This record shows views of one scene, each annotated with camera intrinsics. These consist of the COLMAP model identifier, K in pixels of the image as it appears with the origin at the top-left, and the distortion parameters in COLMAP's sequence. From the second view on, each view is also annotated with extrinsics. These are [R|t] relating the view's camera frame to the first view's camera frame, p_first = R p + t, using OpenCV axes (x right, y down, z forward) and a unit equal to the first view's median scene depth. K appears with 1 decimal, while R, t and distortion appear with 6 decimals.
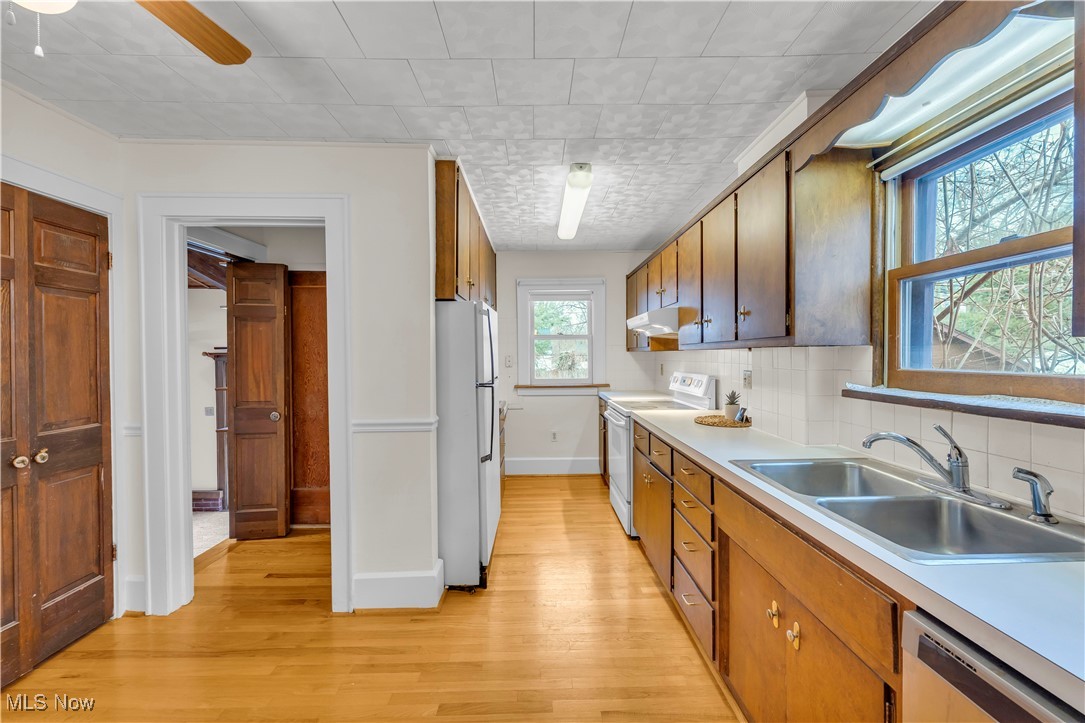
lens RADIAL K [[440.3, 0, 539.7], [0, 440.3, 362.2], [0, 0, 1]] dist [-0.000905, -0.000567]
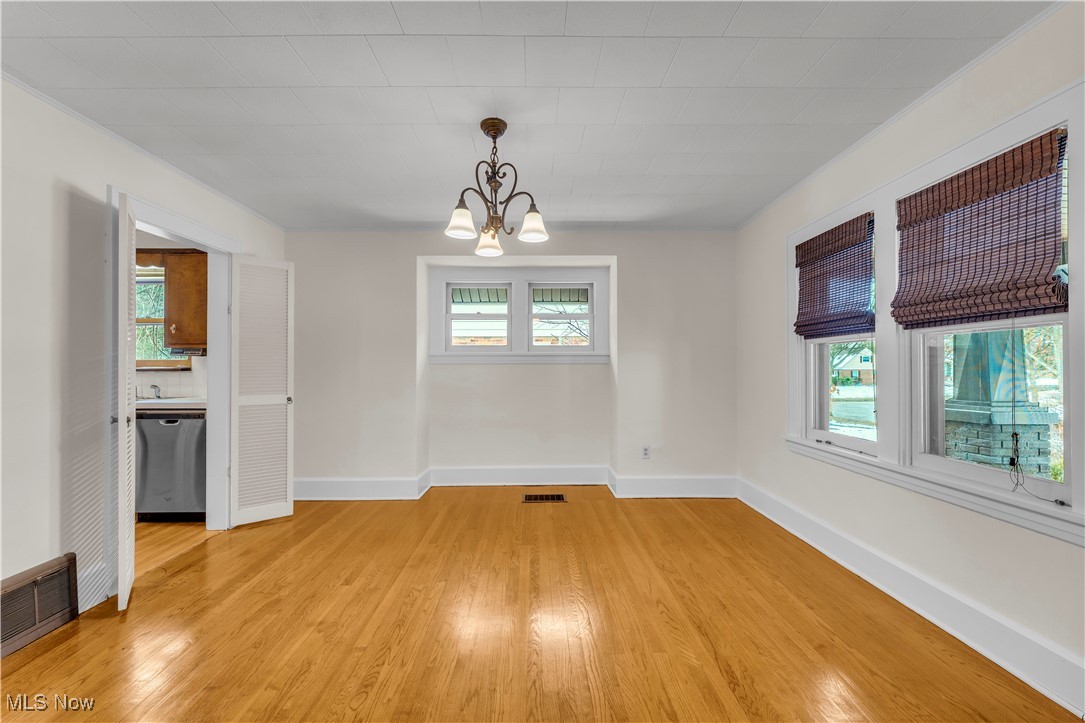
lens RADIAL K [[440.3, 0, 544.2], [0, 440.3, 364.2], [0, 0, 1]] dist [-0.000905, -0.000567]
pose [[-0.013496, 0.015975, 0.999781, -1.006383], [0.021235, 0.999651, -0.015687, 0.079181], [-0.999683, 0.021018, -0.013830, -0.852246]]
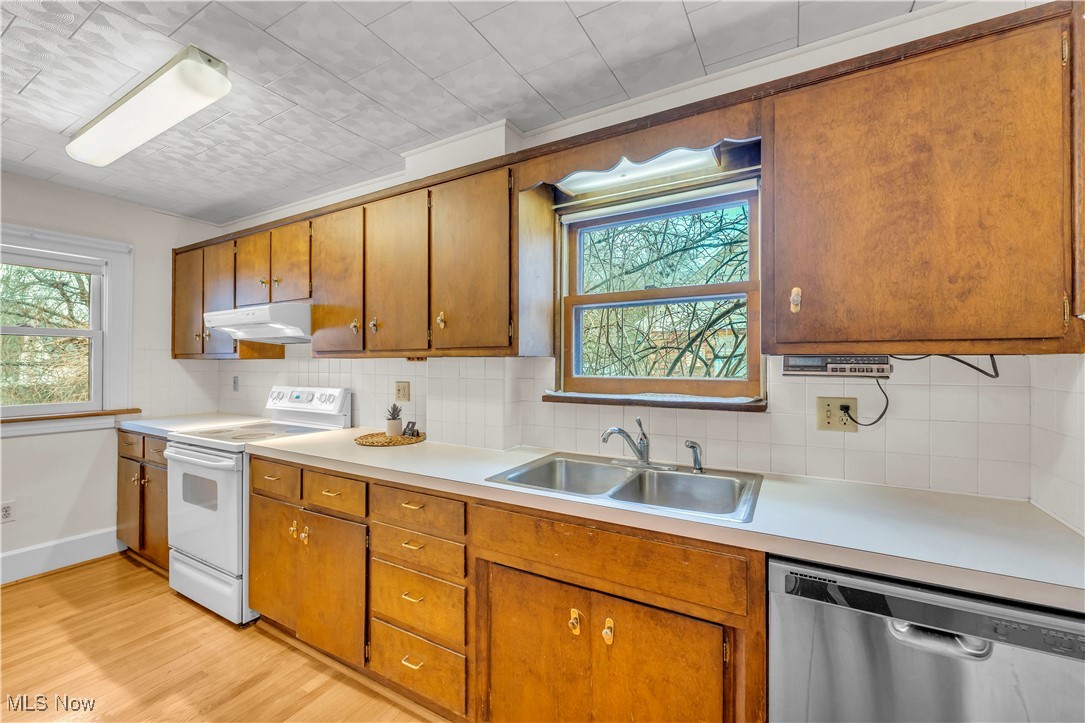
lens RADIAL K [[440.3, 0, 544.8], [0, 440.3, 361.0], [0, 0, 1]] dist [-0.000905, -0.000567]
pose [[0.502842, 0.015398, 0.864241, -0.185085], [0.008602, 0.999703, -0.022816, -0.000376], [-0.864335, 0.018907, 0.502560, 0.266869]]
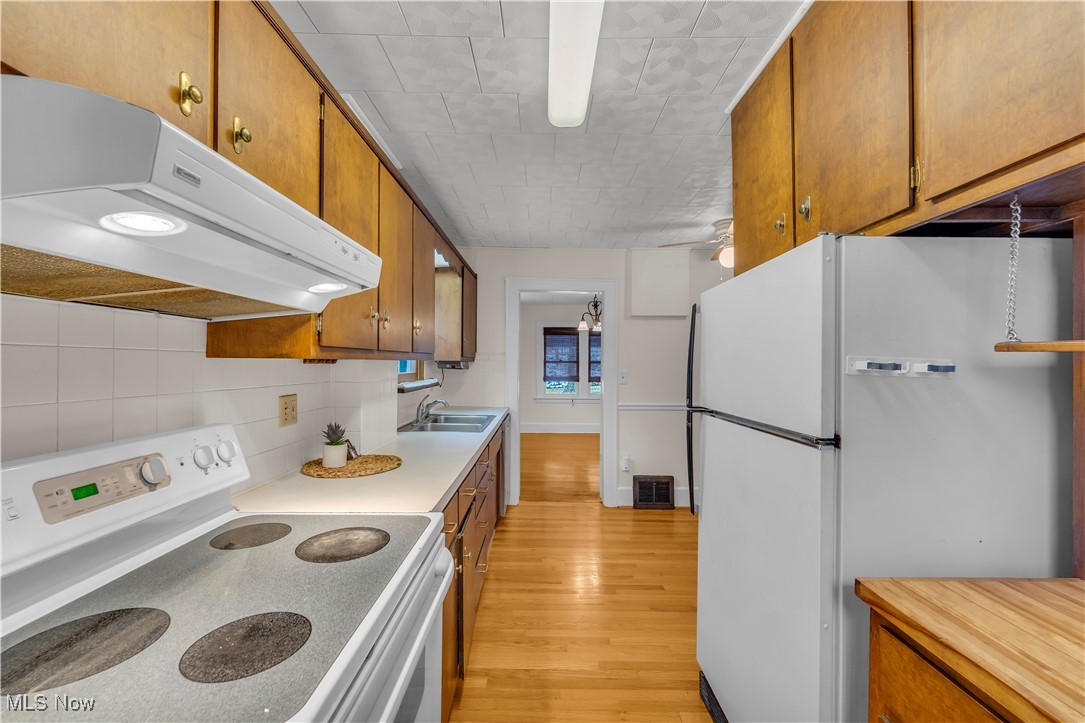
lens RADIAL K [[440.3, 0, 541.5], [0, 440.3, 362.5], [0, 0, 1]] dist [-0.000905, -0.000567]
pose [[-0.999962, 0.006576, 0.005663, 0.121410], [0.006653, 0.999883, 0.013764, -0.032047], [-0.005572, 0.013802, -0.999889, 1.612419]]
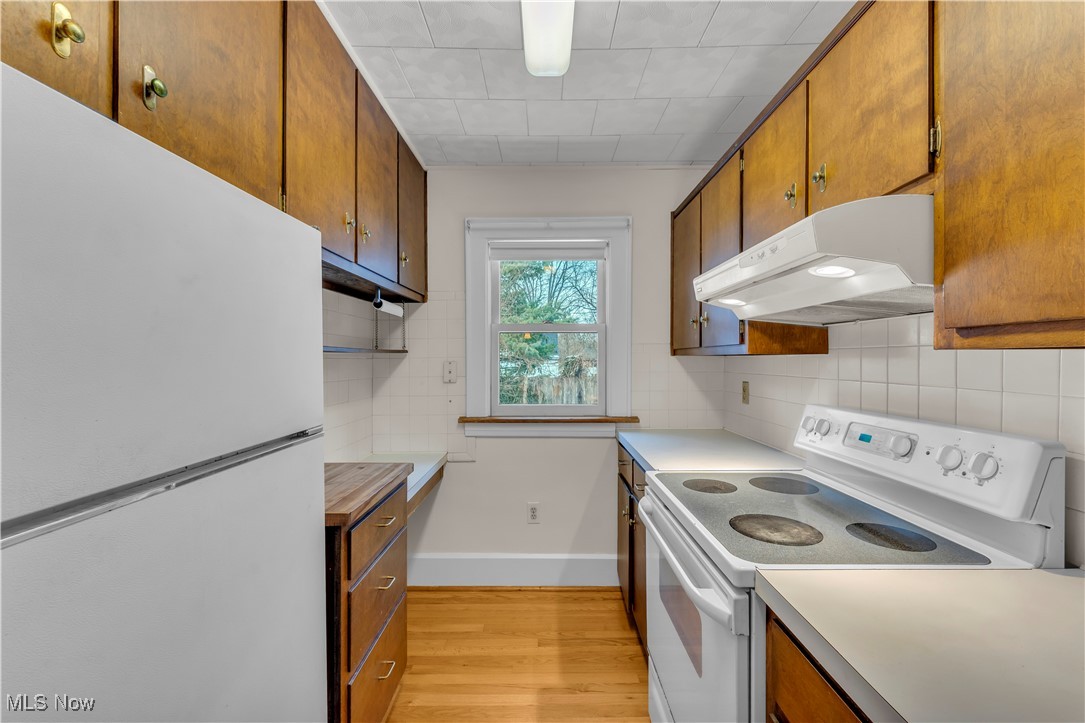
lens RADIAL K [[440.3, 0, 541.1], [0, 440.3, 361.9], [0, 0, 1]] dist [-0.000905, -0.000567]
pose [[0.999820, 0.008939, -0.016717, 0.088773], [-0.009125, 0.999897, -0.011073, -0.016672], [0.016617, 0.011224, 0.999799, 0.831922]]
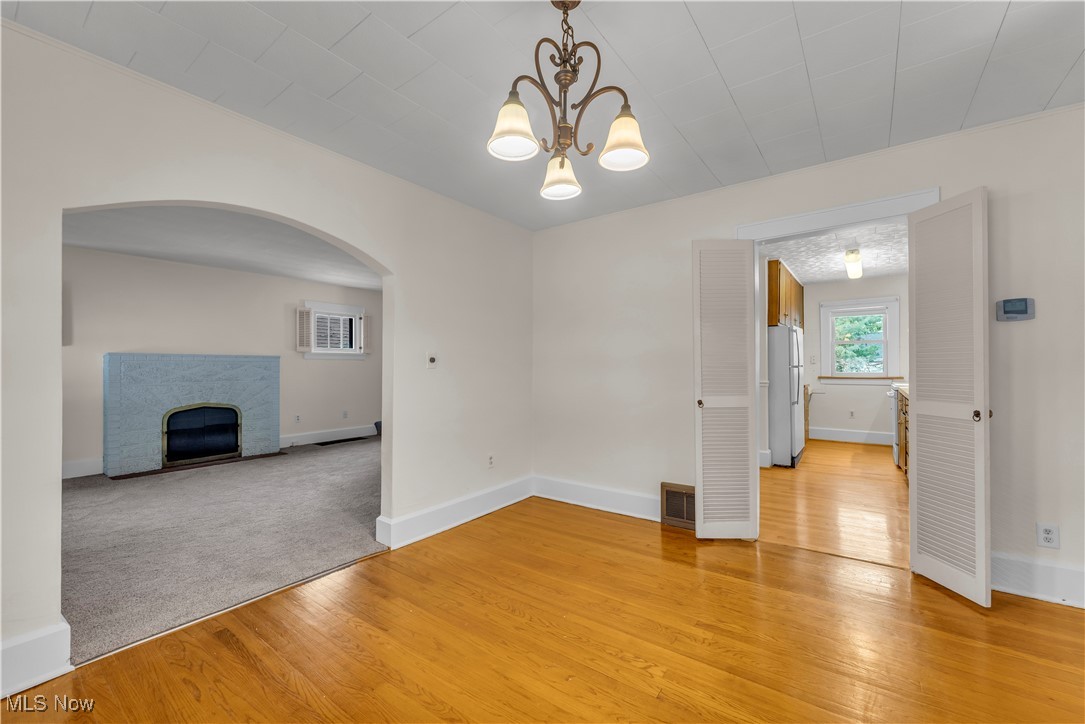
lens RADIAL K [[440.3, 0, 541.6], [0, 440.3, 363.7], [0, 0, 1]] dist [-0.000905, -0.000567]
pose [[0.798414, 0.000700, -0.602109, 0.154733], [-0.012313, 0.999809, -0.015165, 0.077533], [0.601983, 0.019521, 0.798270, -1.223270]]
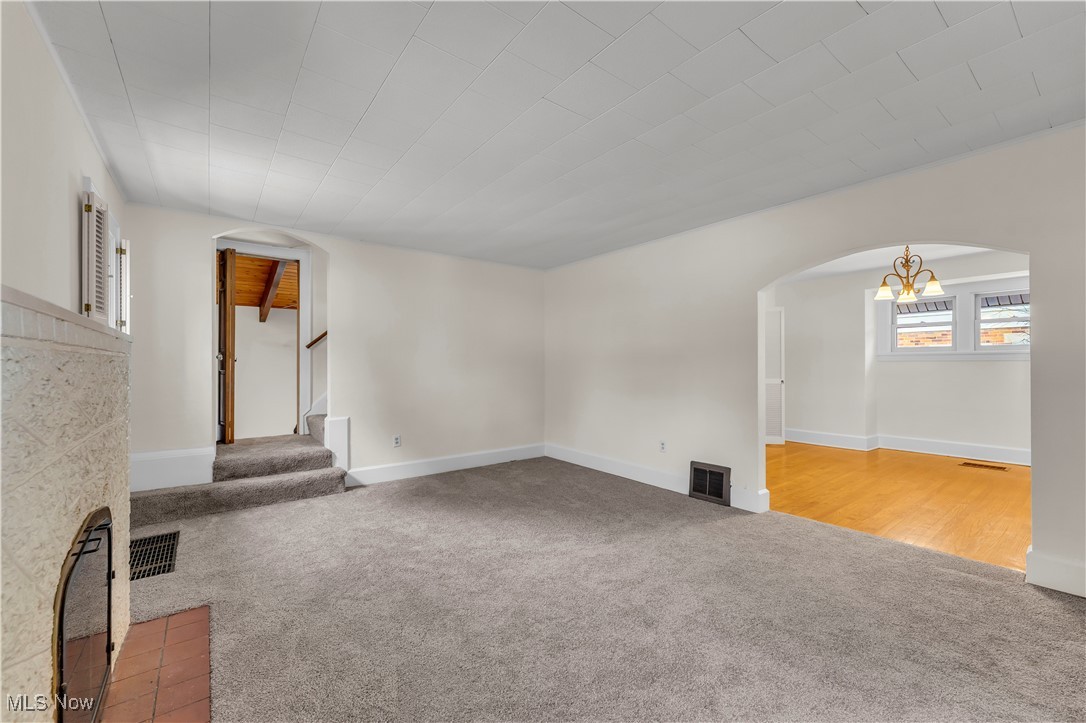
lens RADIAL K [[440.7, 0, 542.3], [0, 440.7, 361.4], [0, 0, 1]] dist [-0.000905, -0.000567]
pose [[0.799285, 0.009182, 0.600882, -2.181252], [0.008048, 0.999630, -0.025980, 0.089476], [-0.600898, 0.025601, 0.798916, -1.248724]]
